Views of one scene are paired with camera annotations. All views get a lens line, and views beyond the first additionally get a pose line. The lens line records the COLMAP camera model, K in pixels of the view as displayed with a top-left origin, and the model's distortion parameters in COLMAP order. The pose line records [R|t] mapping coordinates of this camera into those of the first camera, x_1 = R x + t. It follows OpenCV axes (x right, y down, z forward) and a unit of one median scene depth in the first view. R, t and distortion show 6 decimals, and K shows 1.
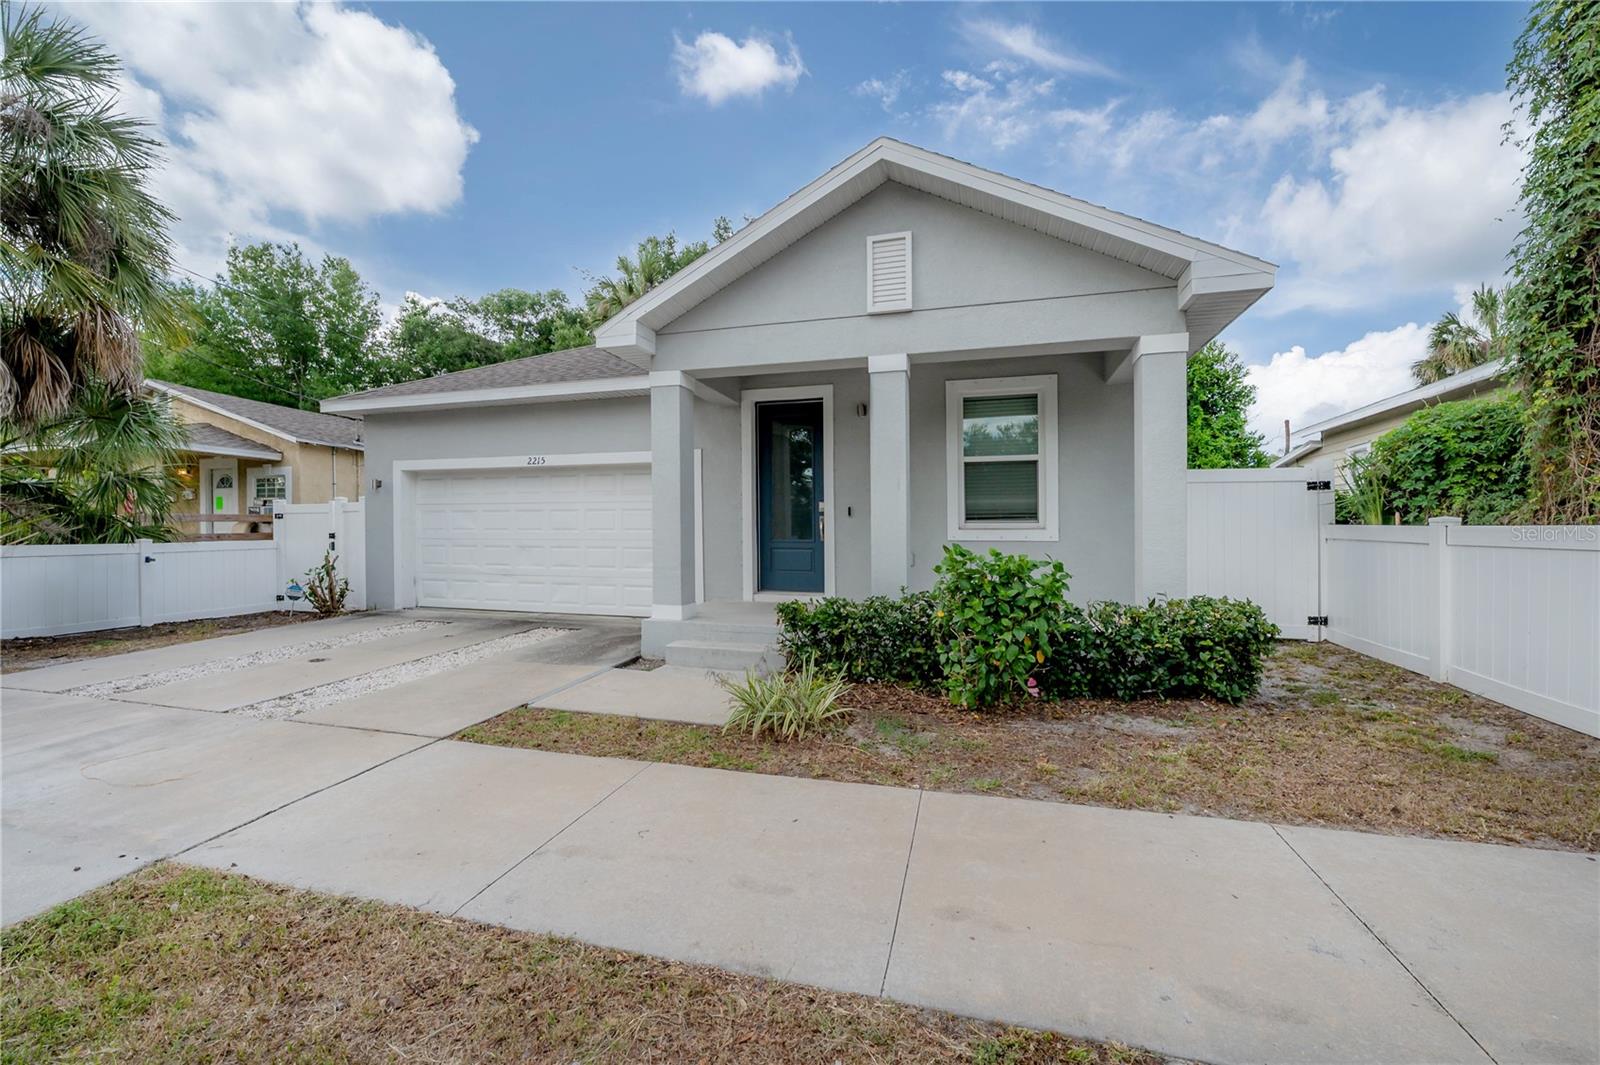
lens RADIAL K [[633.9, 0, 792.9], [0, 633.9, 533.6], [0, 0, 1]] dist [-0.000863, -0.000033]
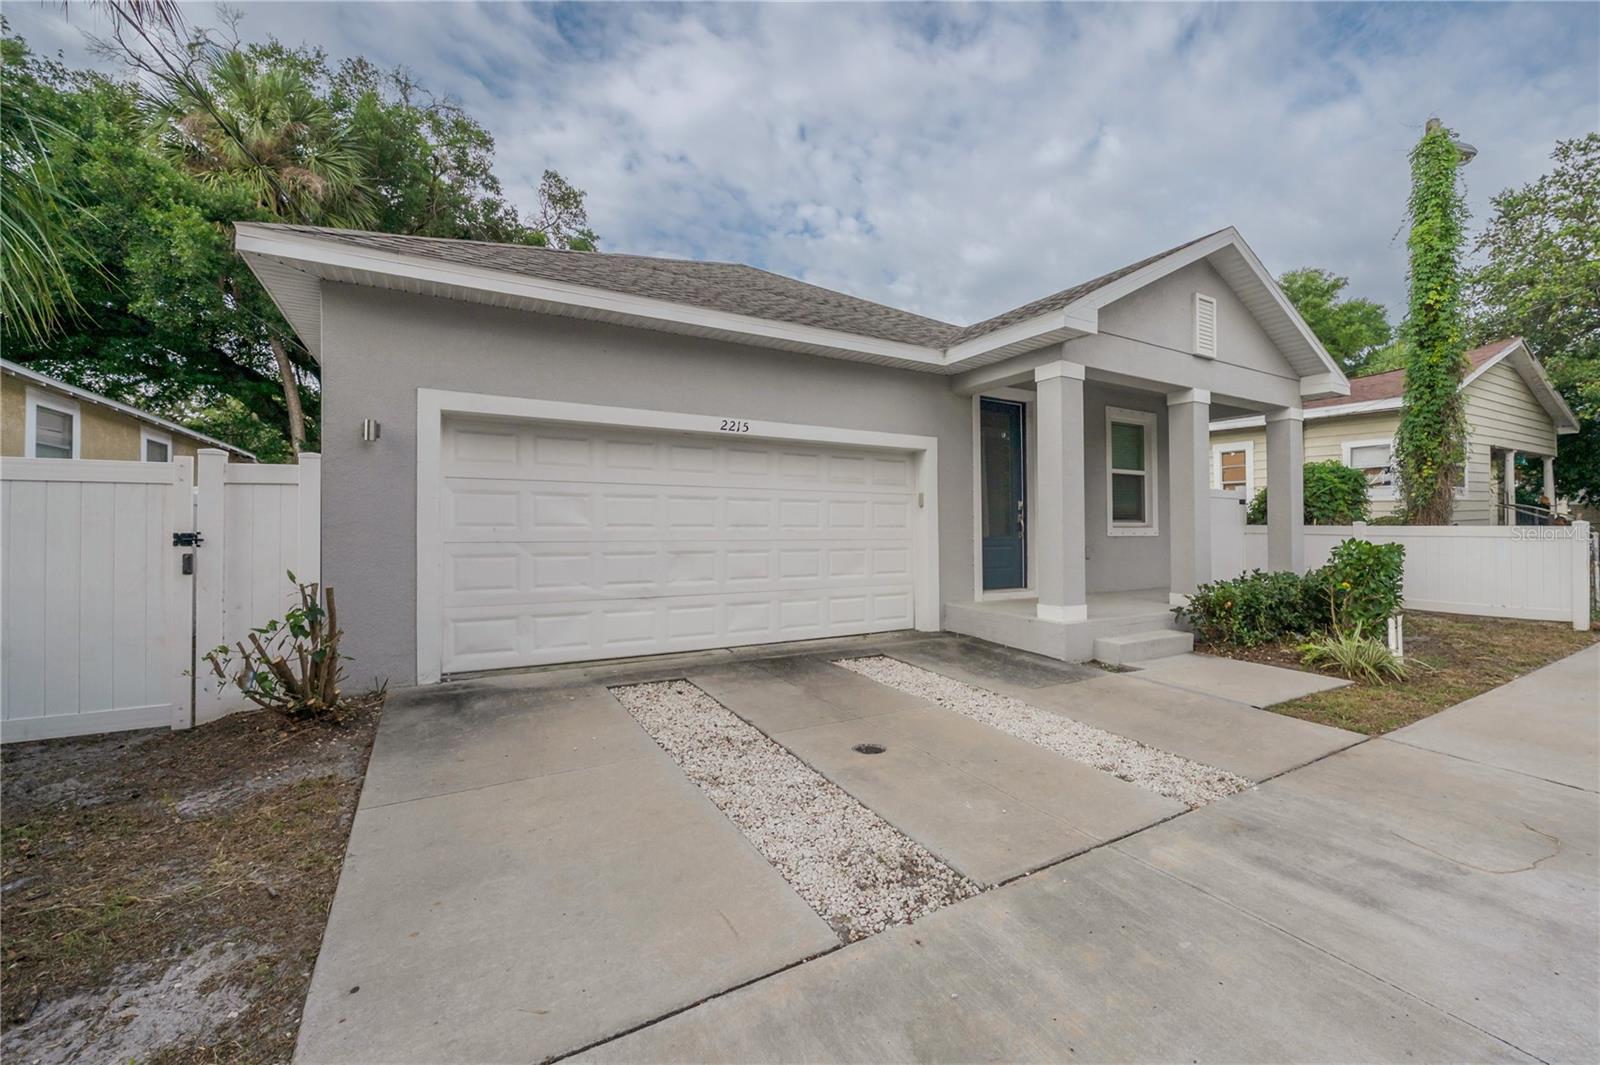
lens RADIAL K [[670.6, 0, 876.9], [0, 670.6, 513.7], [0, 0, 1]] dist [-0.000398, 0.000033]
pose [[0.654087, 0.018200, 0.756200, -0.965550], [0.005038, 0.999584, -0.028415, 0.001467], [-0.756403, 0.022396, 0.653723, 0.464285]]
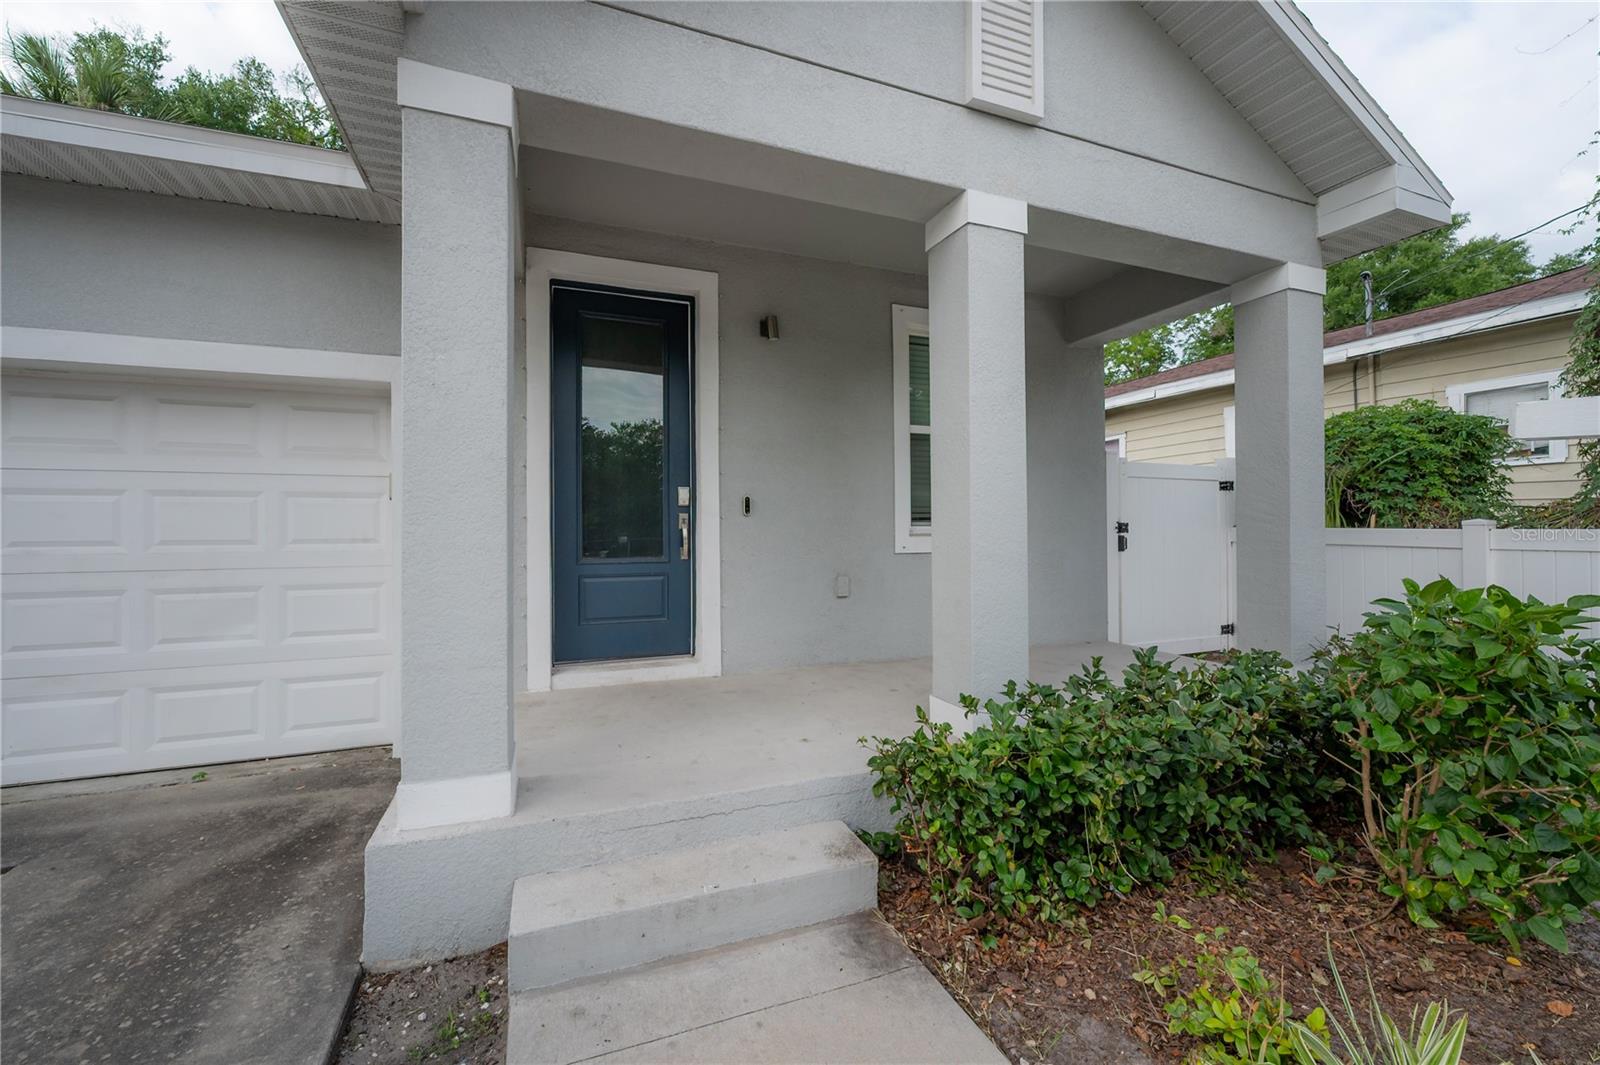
lens RADIAL K [[633.9, 0, 788.6], [0, 633.9, 520.4], [0, 0, 1]] dist [-0.000863, -0.000033]
pose [[0.798788, 0.004896, 0.601592, -0.216061], [0.010479, 0.999702, -0.022049, -0.008545], [-0.601521, 0.023917, 0.798499, 0.525084]]
